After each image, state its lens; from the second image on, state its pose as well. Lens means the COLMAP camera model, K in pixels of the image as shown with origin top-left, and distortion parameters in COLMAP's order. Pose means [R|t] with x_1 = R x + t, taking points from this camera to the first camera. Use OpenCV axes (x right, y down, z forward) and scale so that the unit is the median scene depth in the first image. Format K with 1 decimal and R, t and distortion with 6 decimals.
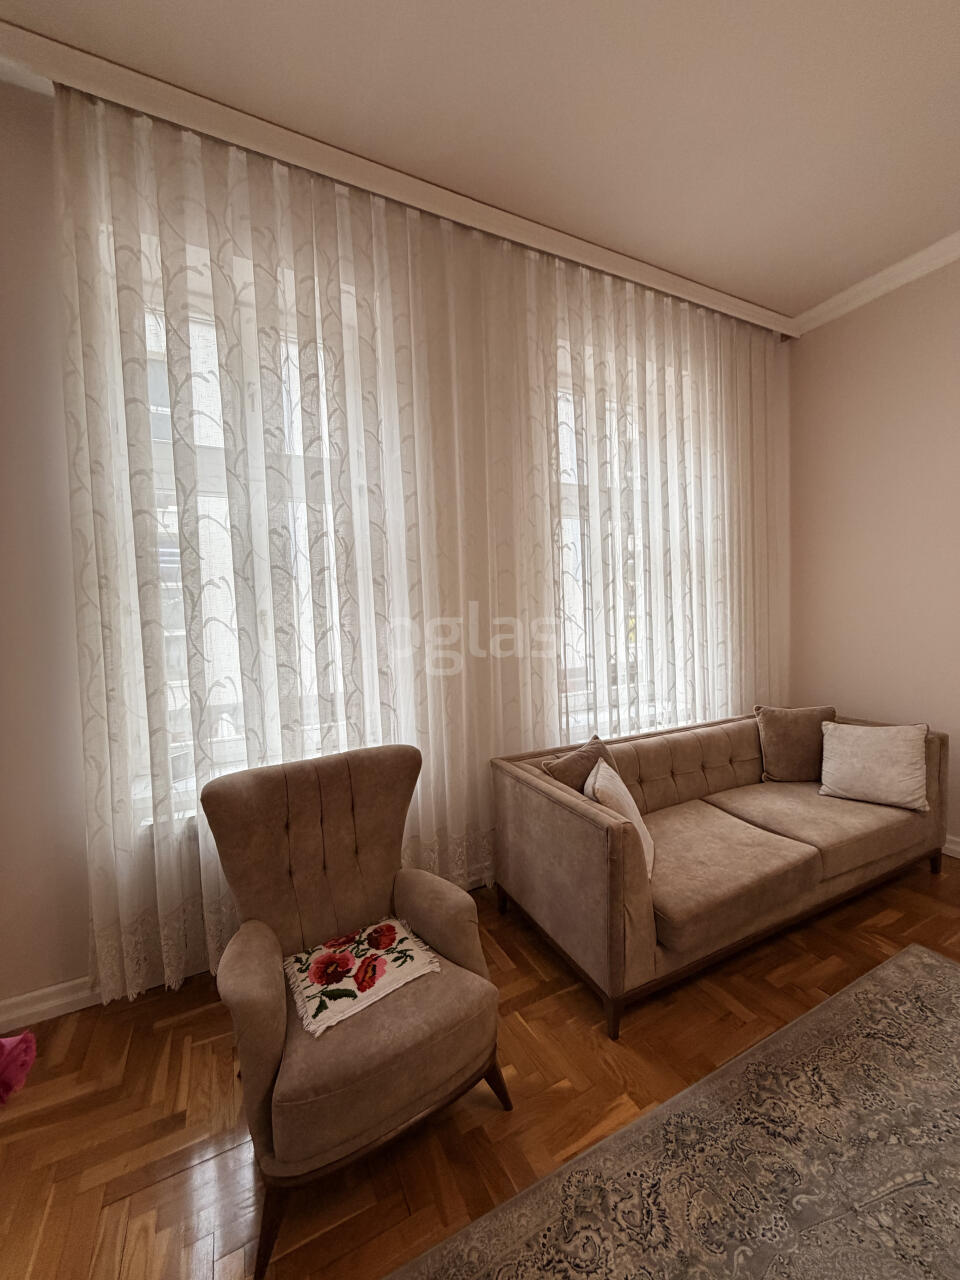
lens RADIAL K [[511.5, 0, 479.3], [0, 511.5, 634.4], [0, 0, 1]] dist [0.000156, 0.000093]
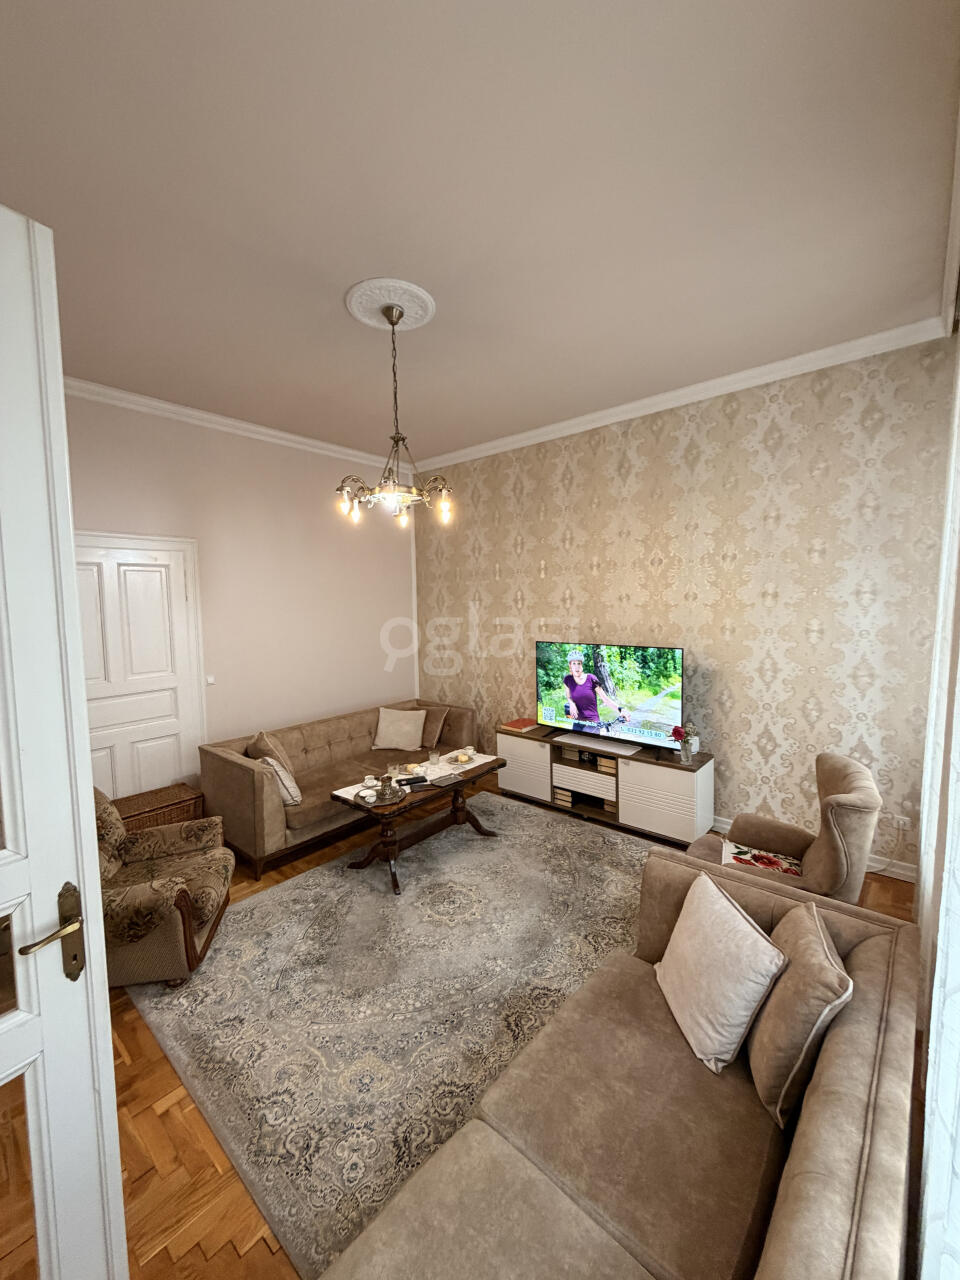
lens RADIAL K [[511.5, 0, 479.3], [0, 511.5, 634.4], [0, 0, 1]] dist [0.000156, 0.000093]
pose [[-0.925368, 0.075787, -0.371418, 1.286152], [0.028511, 0.990950, 0.131168, -0.394592], [0.377997, 0.110789, -0.919154, 2.291857]]
